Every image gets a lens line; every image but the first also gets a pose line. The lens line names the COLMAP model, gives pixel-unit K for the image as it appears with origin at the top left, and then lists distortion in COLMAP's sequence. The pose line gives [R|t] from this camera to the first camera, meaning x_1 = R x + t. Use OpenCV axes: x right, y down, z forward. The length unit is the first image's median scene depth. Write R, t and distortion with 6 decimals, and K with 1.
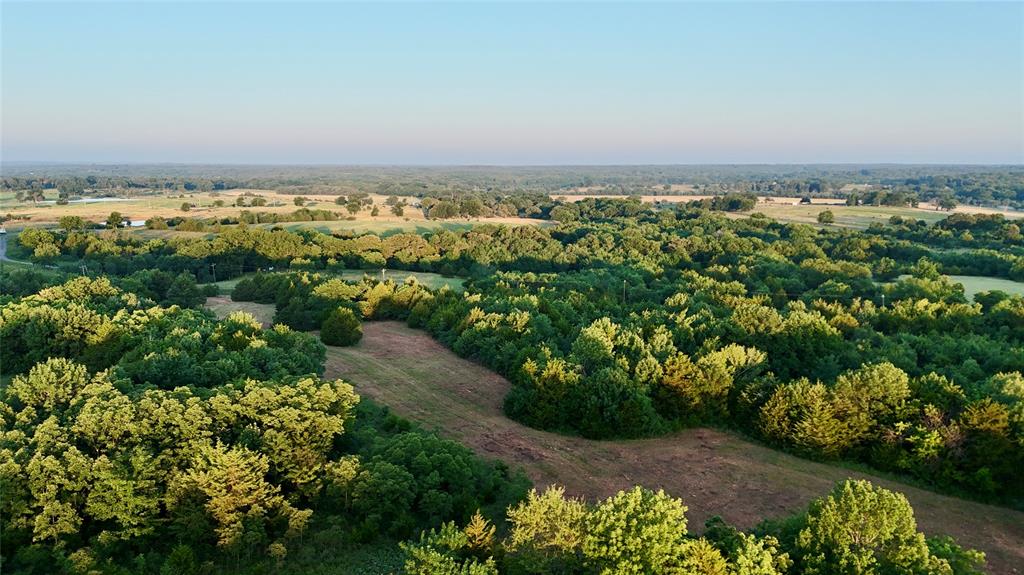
lens RADIAL K [[693.7, 0, 510.6], [0, 693.7, 285.4], [0, 0, 1]] dist [-0.000276, -0.000459]
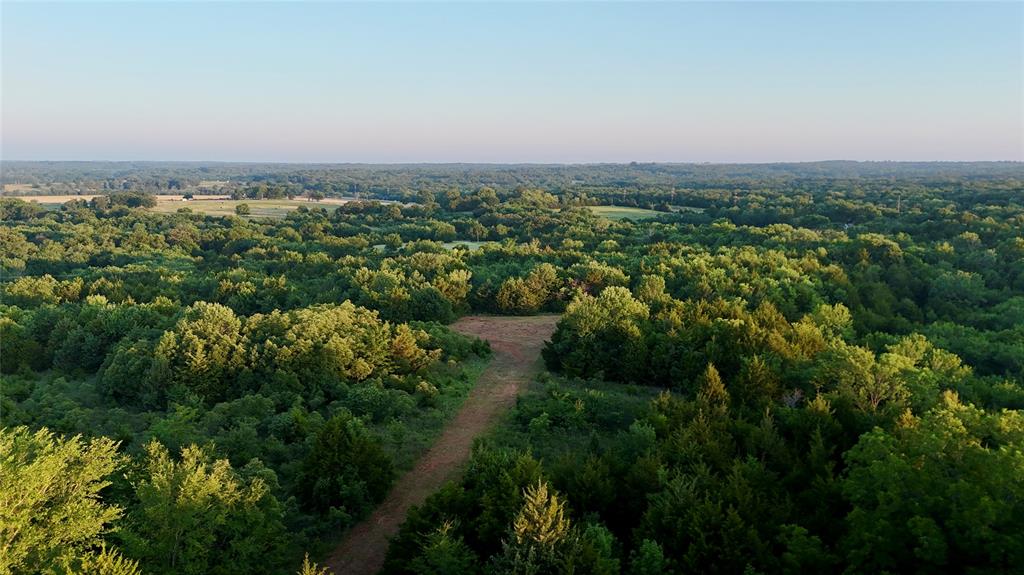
lens RADIAL K [[693.7, 0, 512.8], [0, 693.7, 289.1], [0, 0, 1]] dist [-0.000276, -0.000459]
pose [[0.589840, -0.134911, 0.796171, -0.137161], [0.127943, 0.989105, 0.072818, 0.002979], [-0.797320, 0.058914, 0.600674, -0.020167]]
